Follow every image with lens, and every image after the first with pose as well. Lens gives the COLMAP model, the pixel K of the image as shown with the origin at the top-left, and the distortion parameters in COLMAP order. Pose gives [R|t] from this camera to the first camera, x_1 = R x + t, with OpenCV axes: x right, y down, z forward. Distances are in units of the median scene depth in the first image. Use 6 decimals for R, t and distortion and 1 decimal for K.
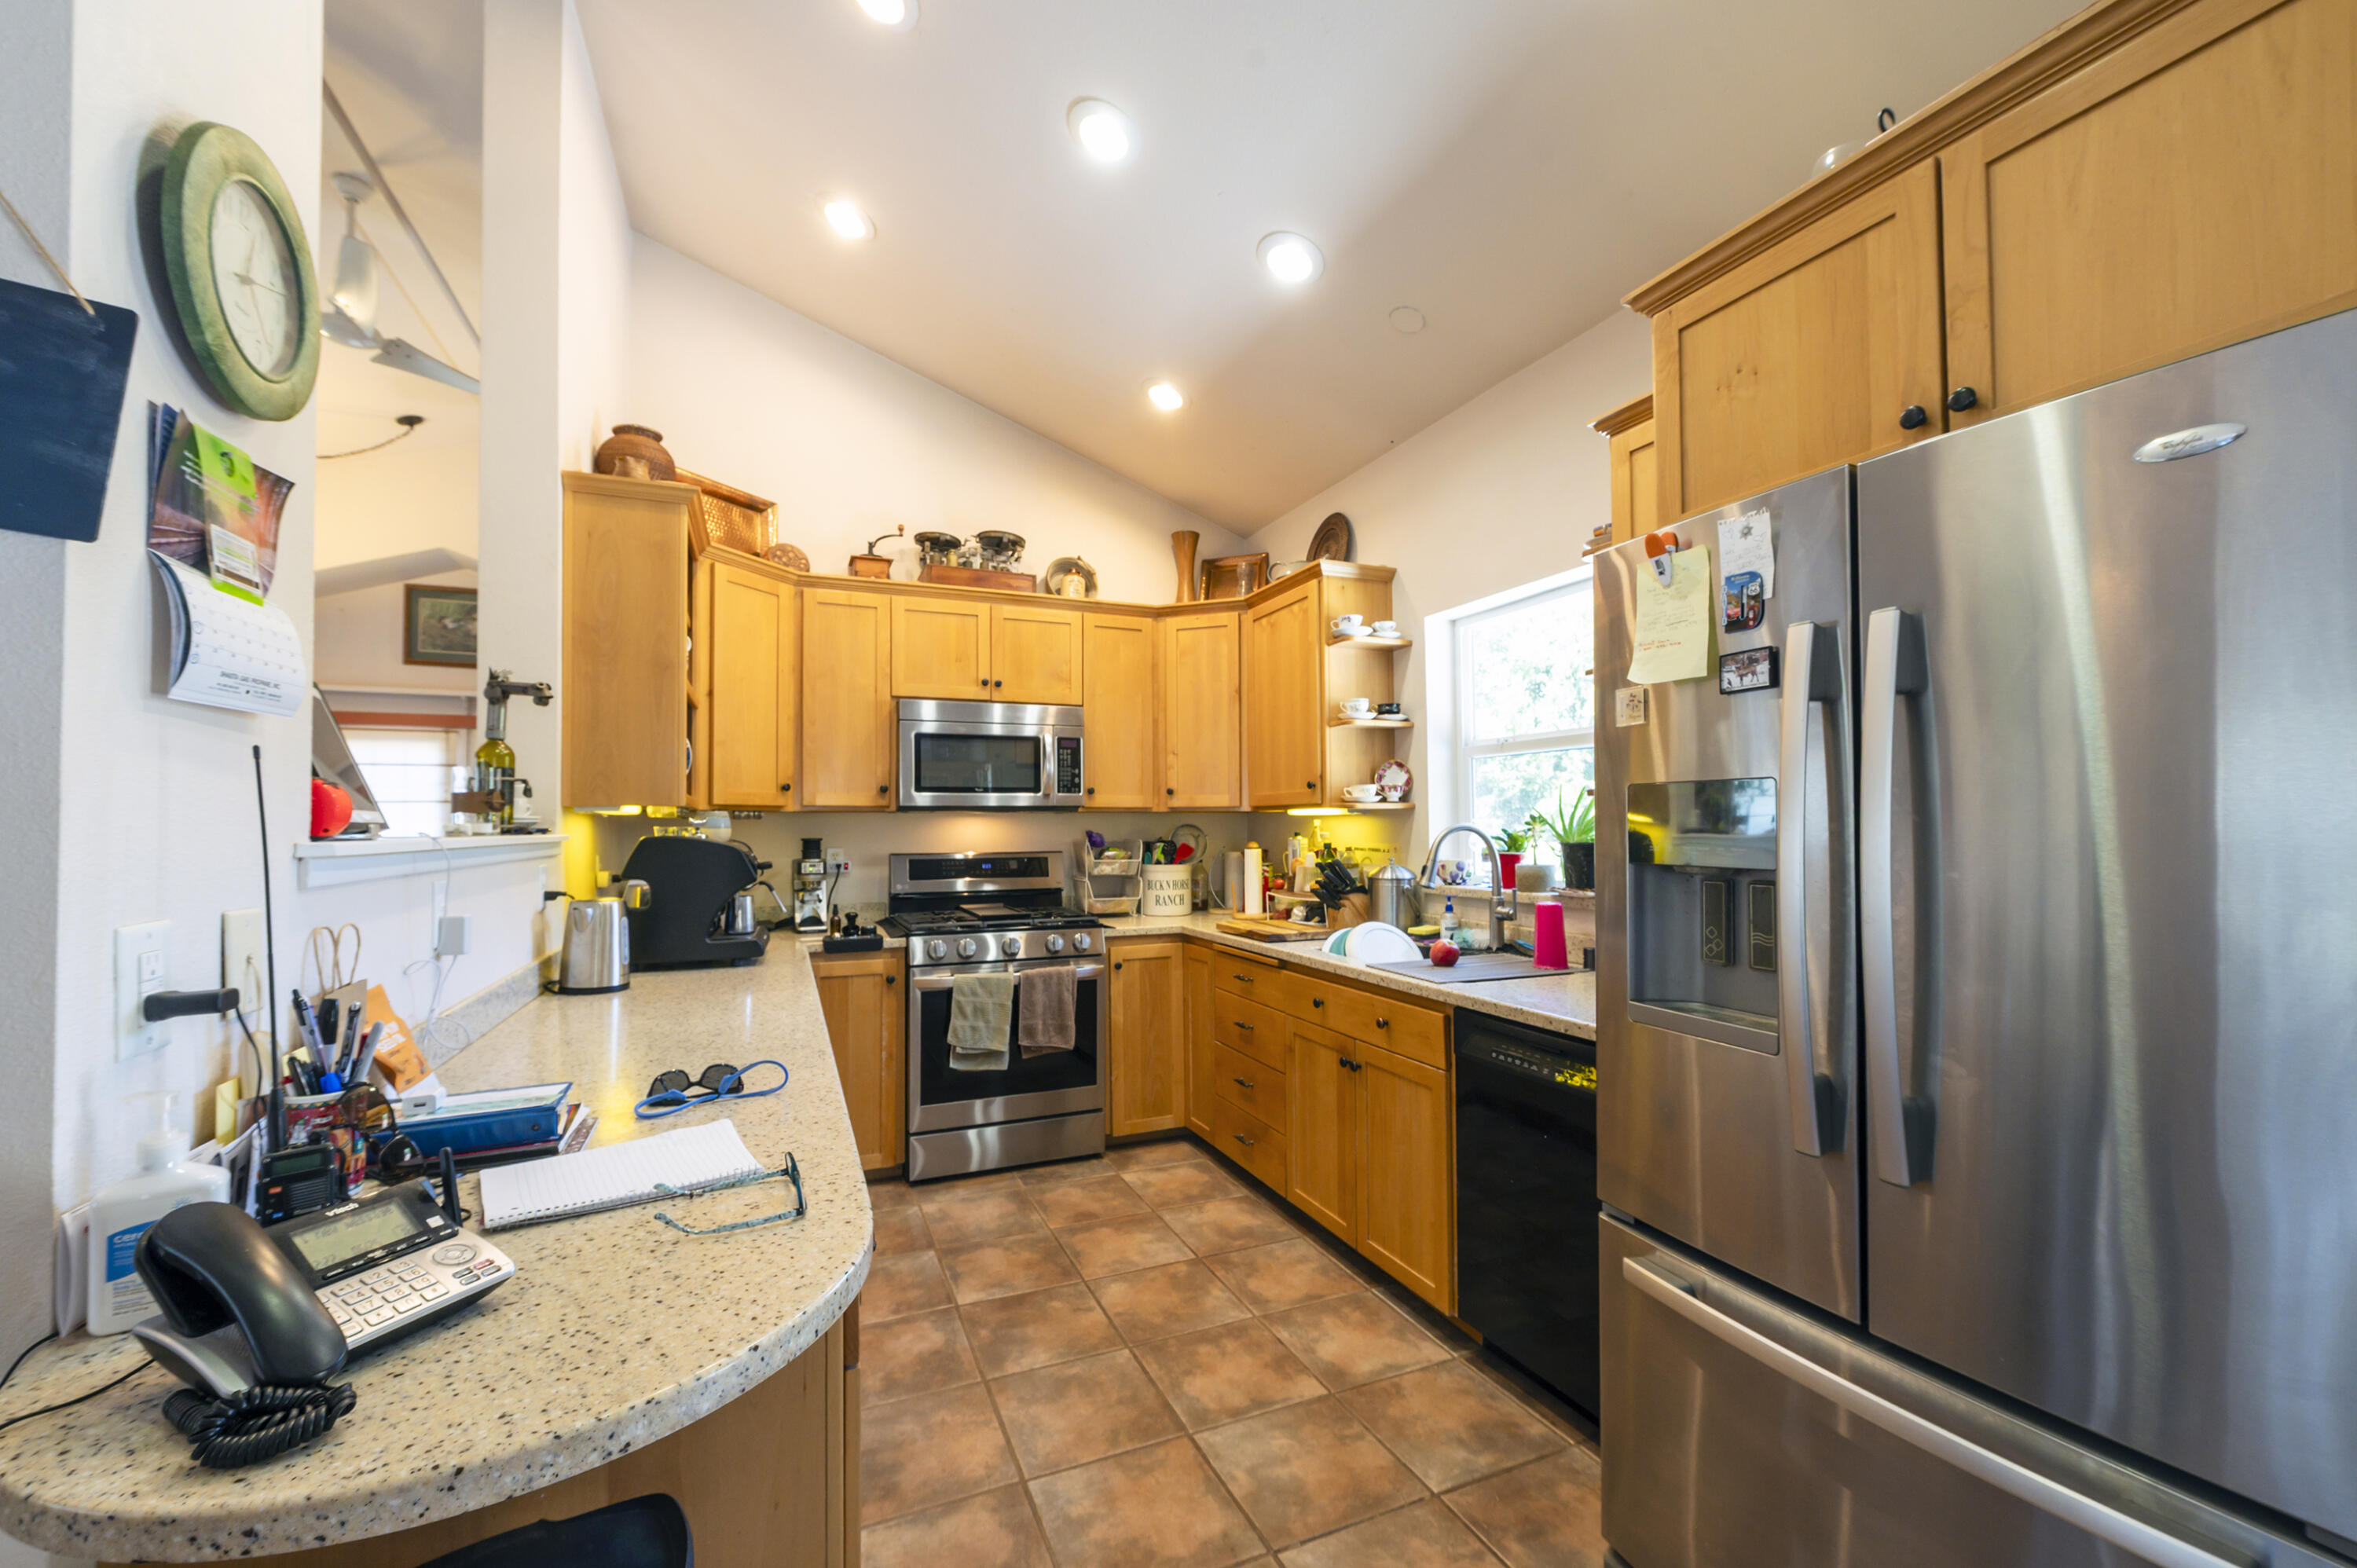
lens RADIAL K [[941.5, 0, 1155.3], [0, 941.5, 834.9], [0, 0, 1]] dist [-0.001635, -0.000170]
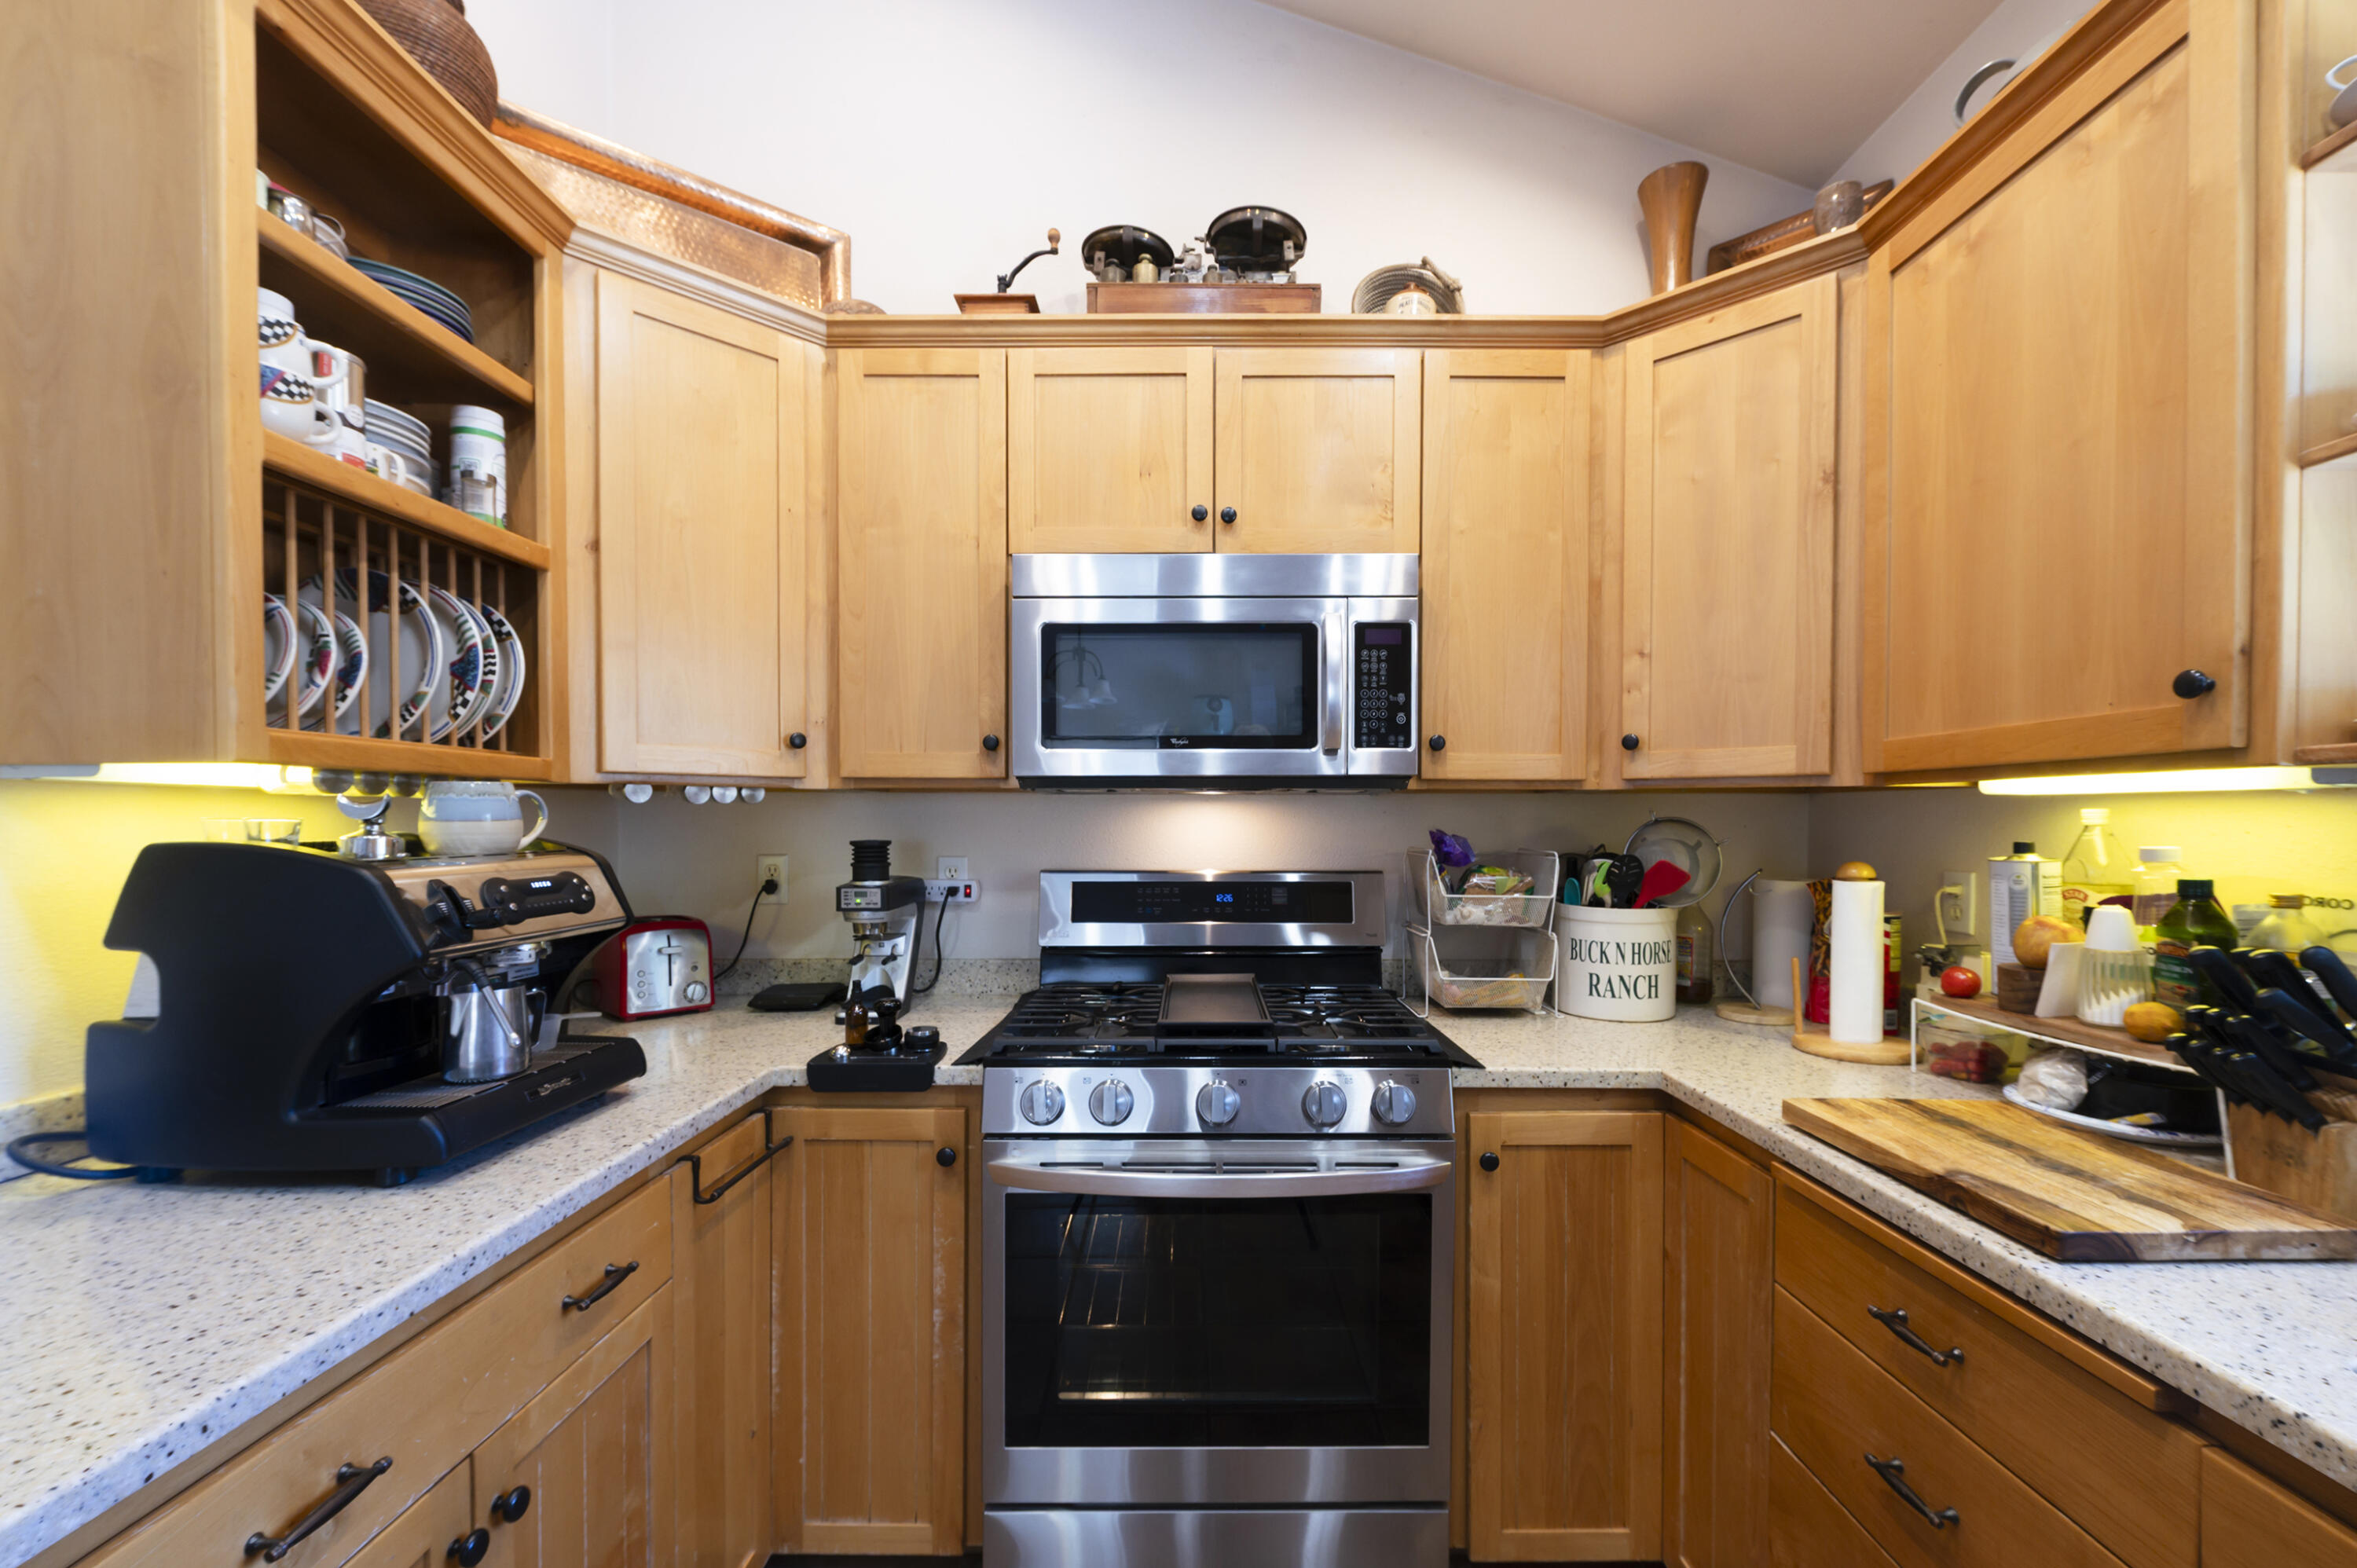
lens RADIAL K [[941.5, 0, 1155.3], [0, 941.5, 834.9], [0, 0, 1]] dist [-0.001635, -0.000170]
pose [[0.910649, 0.013373, -0.412965, -0.003983], [-0.010132, 0.999898, 0.010037, -0.005936], [0.413057, -0.004956, 0.910692, 0.535149]]
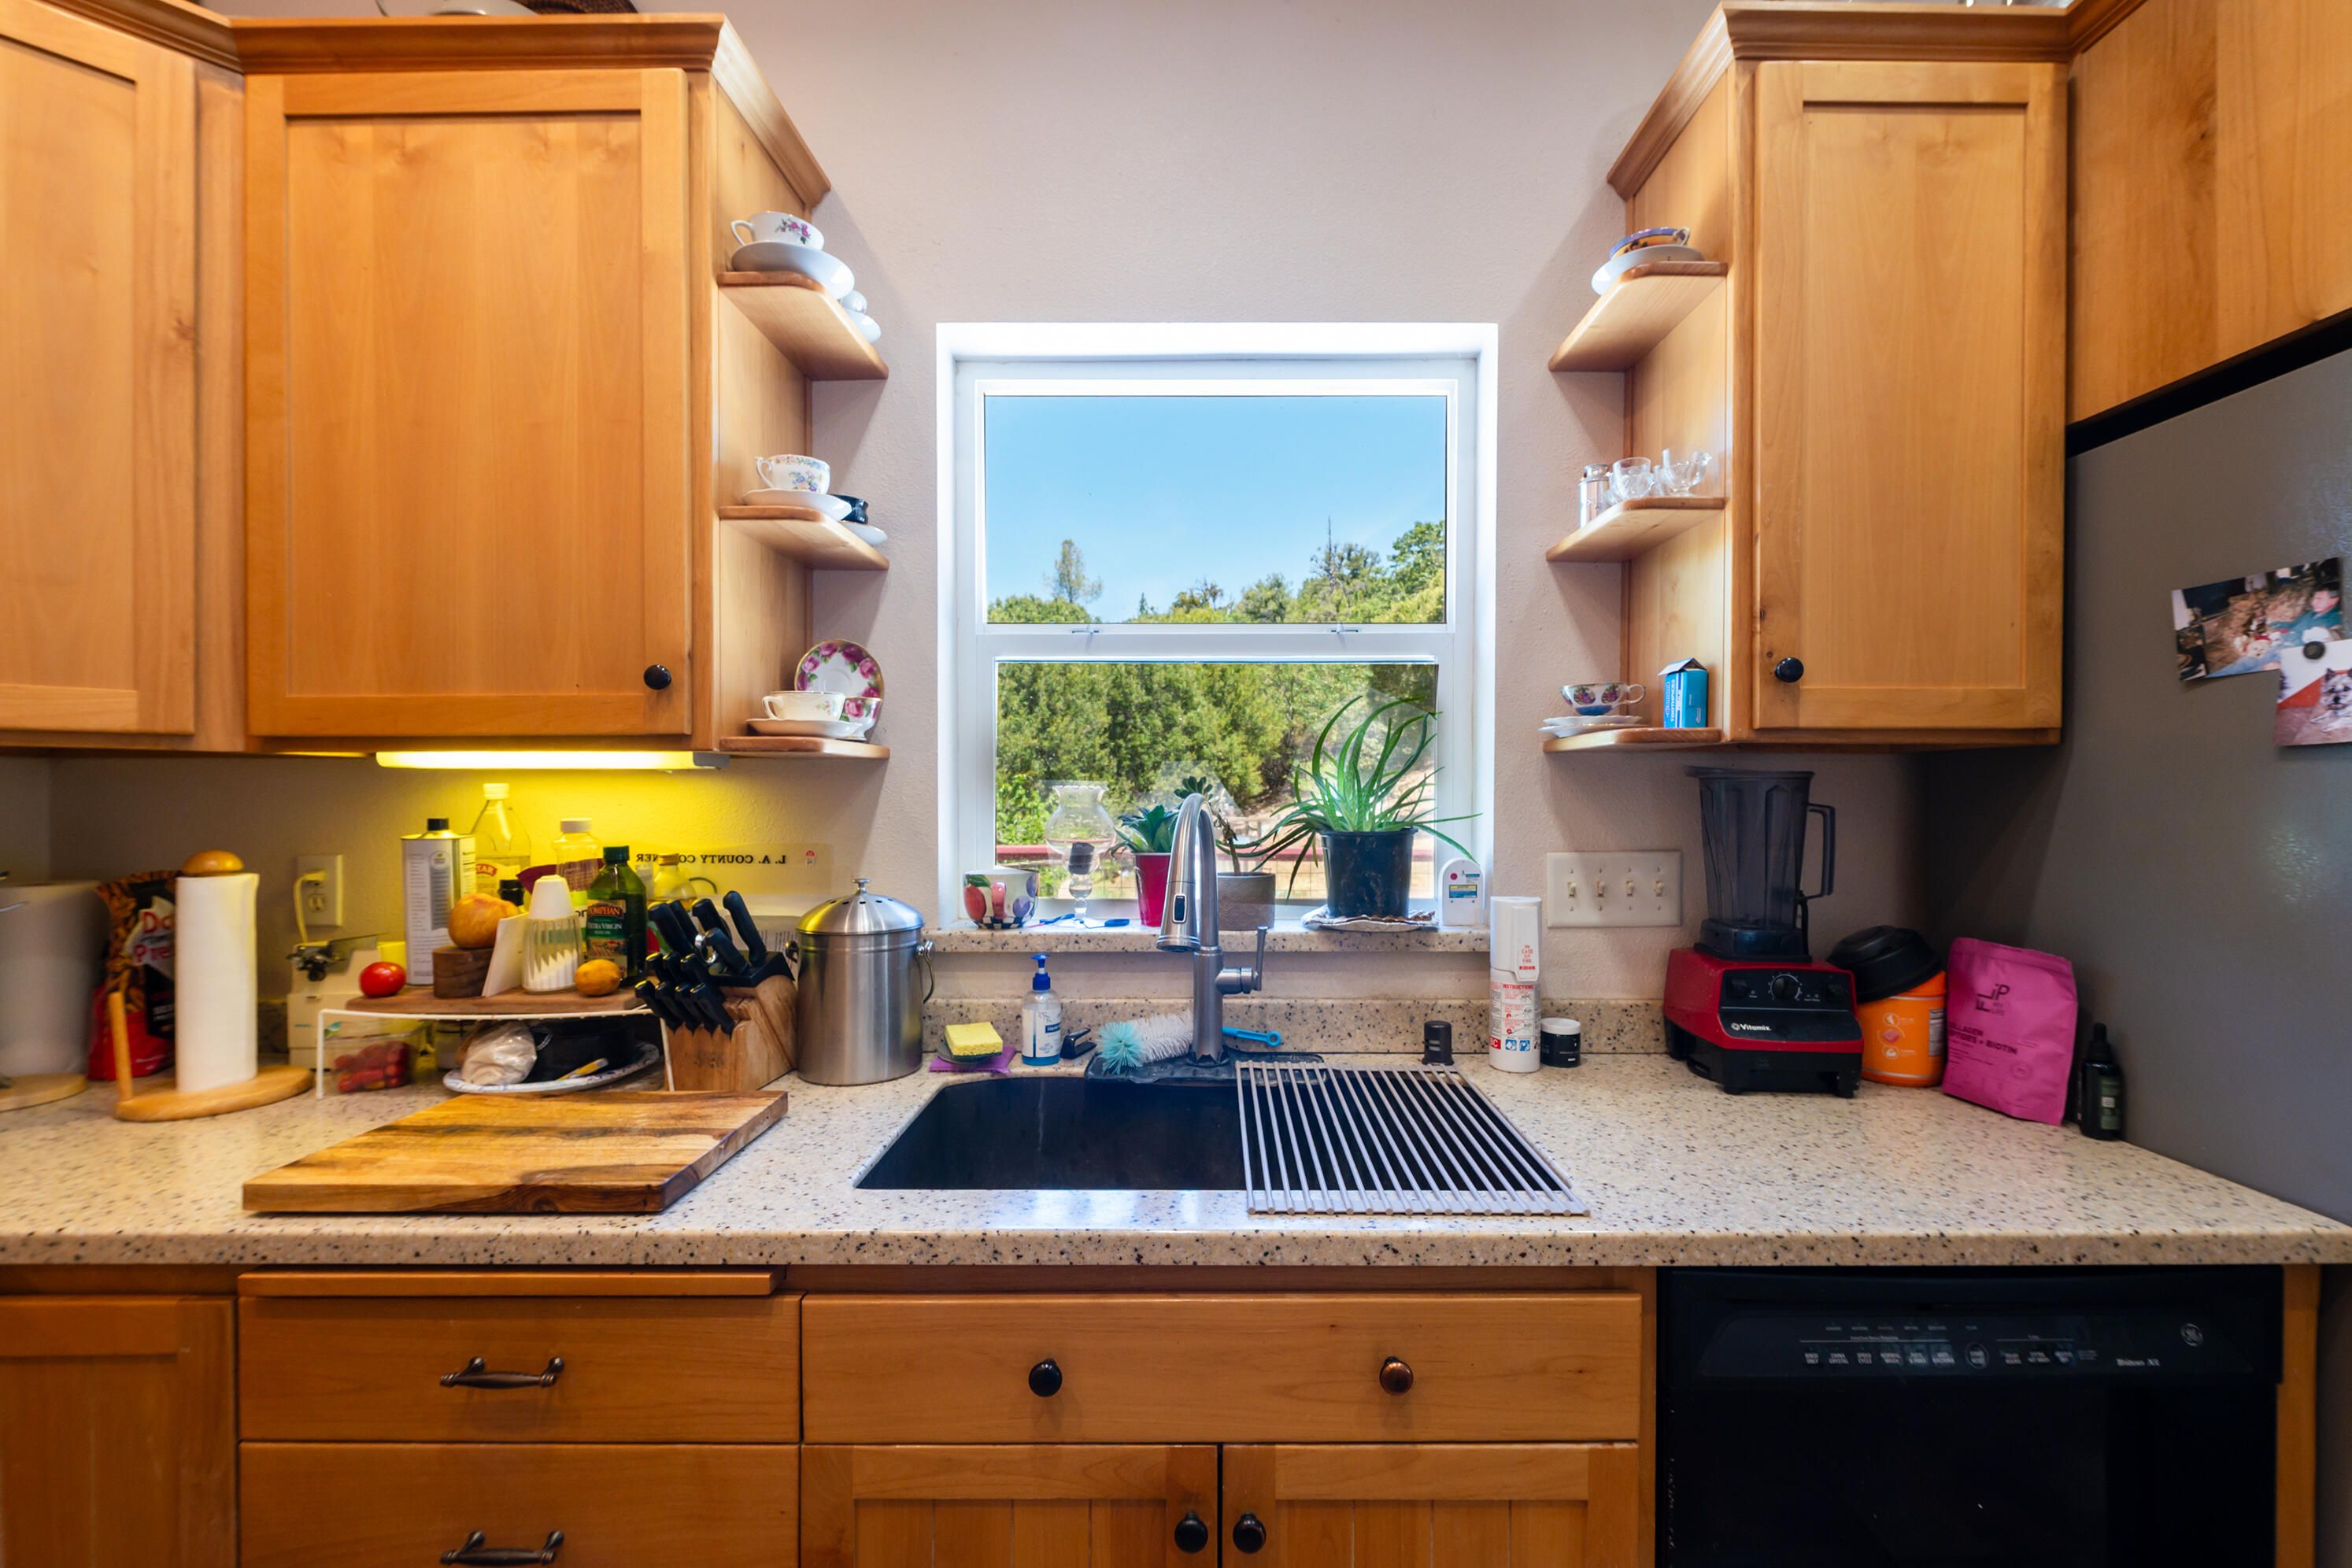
lens RADIAL K [[994.6, 0, 1224.8], [0, 994.6, 801.6], [0, 0, 1]] dist [-0.002680, -0.000708]
pose [[0.376374, -0.005110, 0.926454, -0.075970], [0.009860, 0.999950, 0.001510, -0.006688], [-0.926415, 0.008567, 0.376405, 0.600318]]
